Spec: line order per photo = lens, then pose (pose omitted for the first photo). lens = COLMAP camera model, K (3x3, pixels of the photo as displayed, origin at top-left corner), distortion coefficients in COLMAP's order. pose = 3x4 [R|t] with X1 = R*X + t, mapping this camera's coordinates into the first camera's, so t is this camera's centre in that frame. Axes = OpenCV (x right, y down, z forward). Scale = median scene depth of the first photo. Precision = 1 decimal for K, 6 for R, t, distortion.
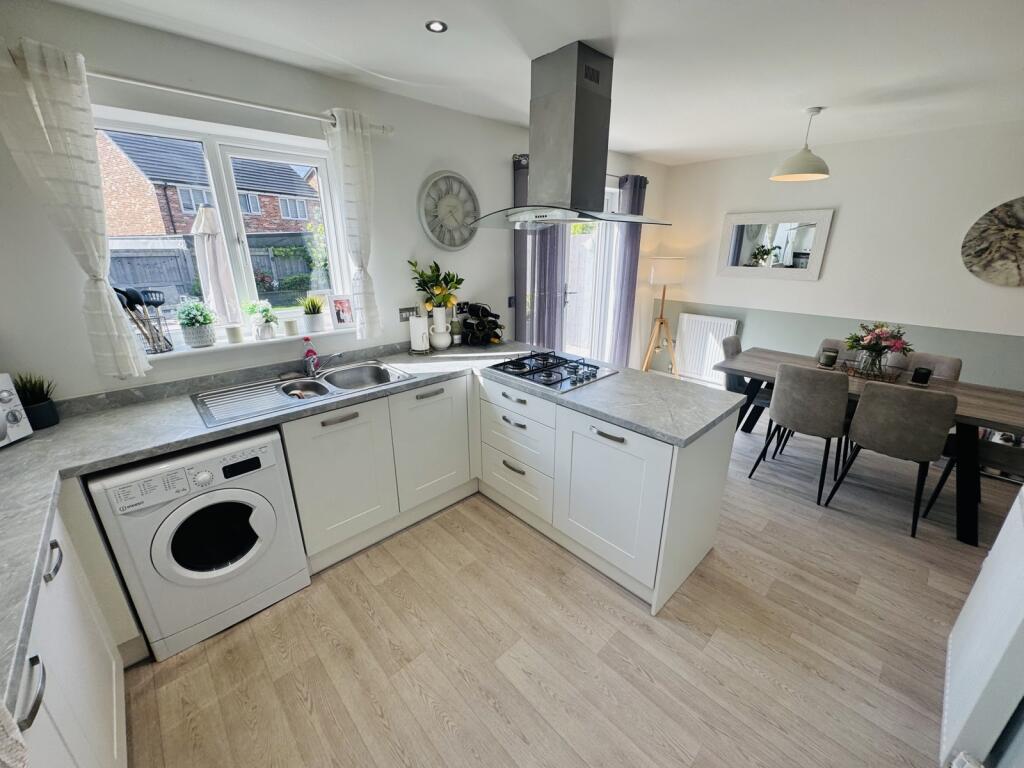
lens RADIAL K [[408.4, 0, 512.7], [0, 408.4, 384.6], [0, 0, 1]] dist [-0.003250, 0.000179]
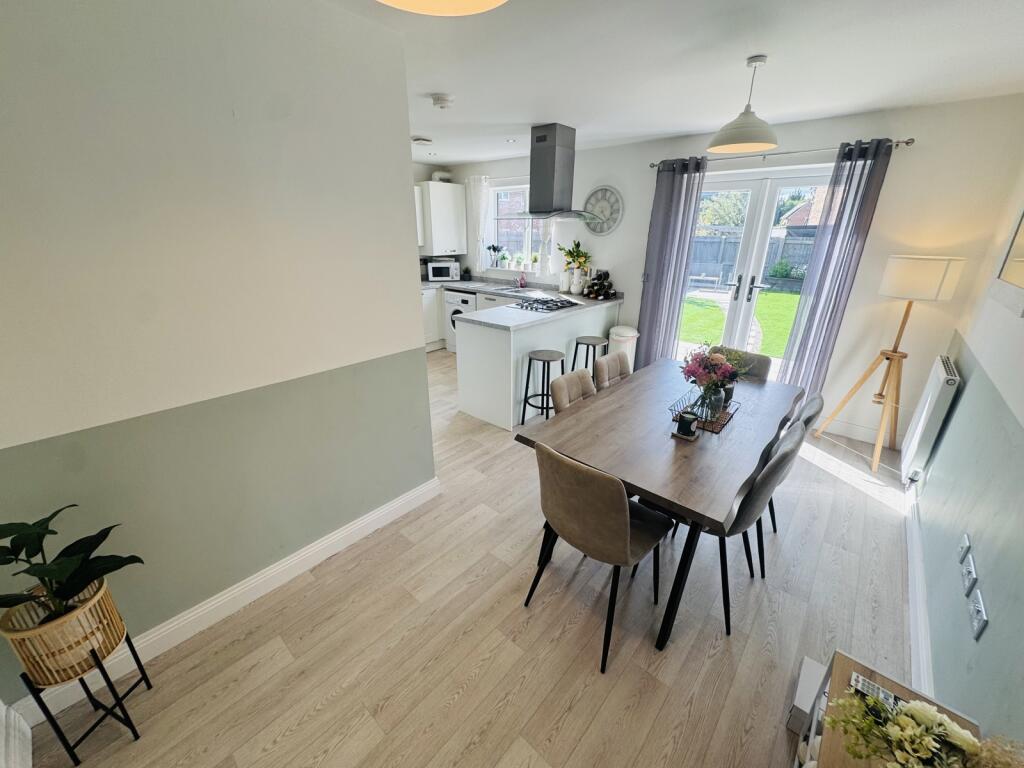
lens RADIAL K [[408.4, 0, 512.7], [0, 408.4, 384.6], [0, 0, 1]] dist [-0.003250, 0.000179]
pose [[0.096552, 0.353155, -0.930569, 2.011806], [-0.331551, 0.892954, 0.304480, -0.244824], [0.938484, 0.279133, 0.203306, 0.703425]]
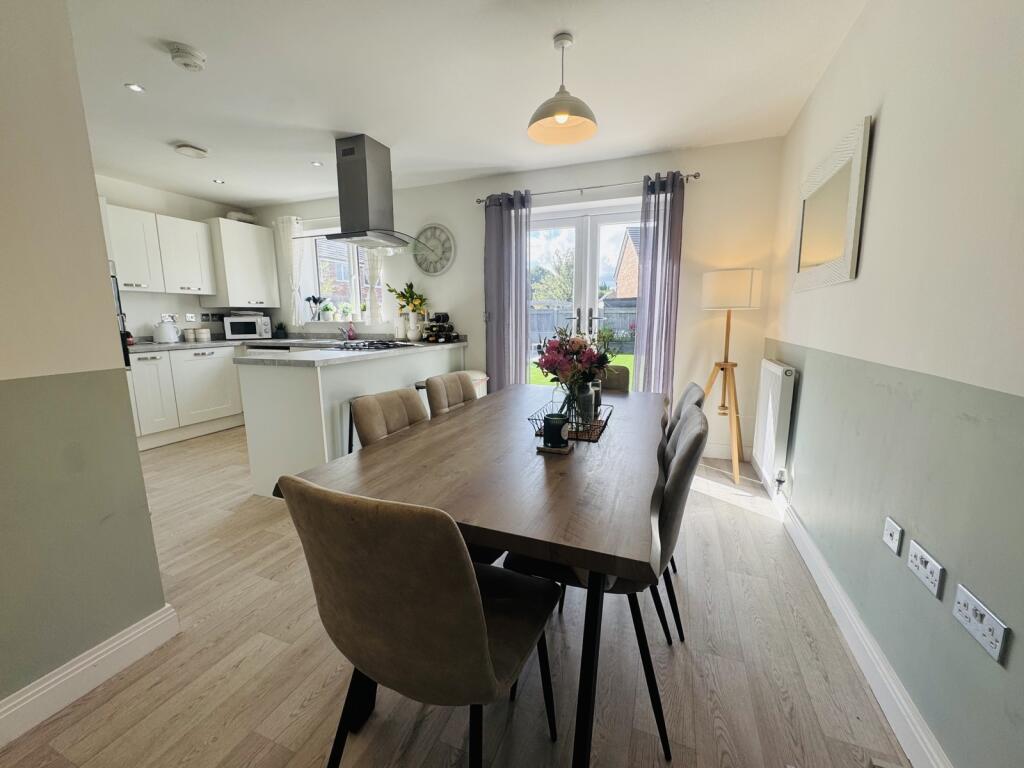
lens RADIAL K [[408.4, 0, 512.7], [0, 408.4, 384.6], [0, 0, 1]] dist [-0.003250, 0.000179]
pose [[0.432751, 0.143661, -0.889993, 1.761084], [-0.287866, 0.957559, 0.014595, -0.083101], [0.854318, 0.249883, 0.455740, 0.910944]]
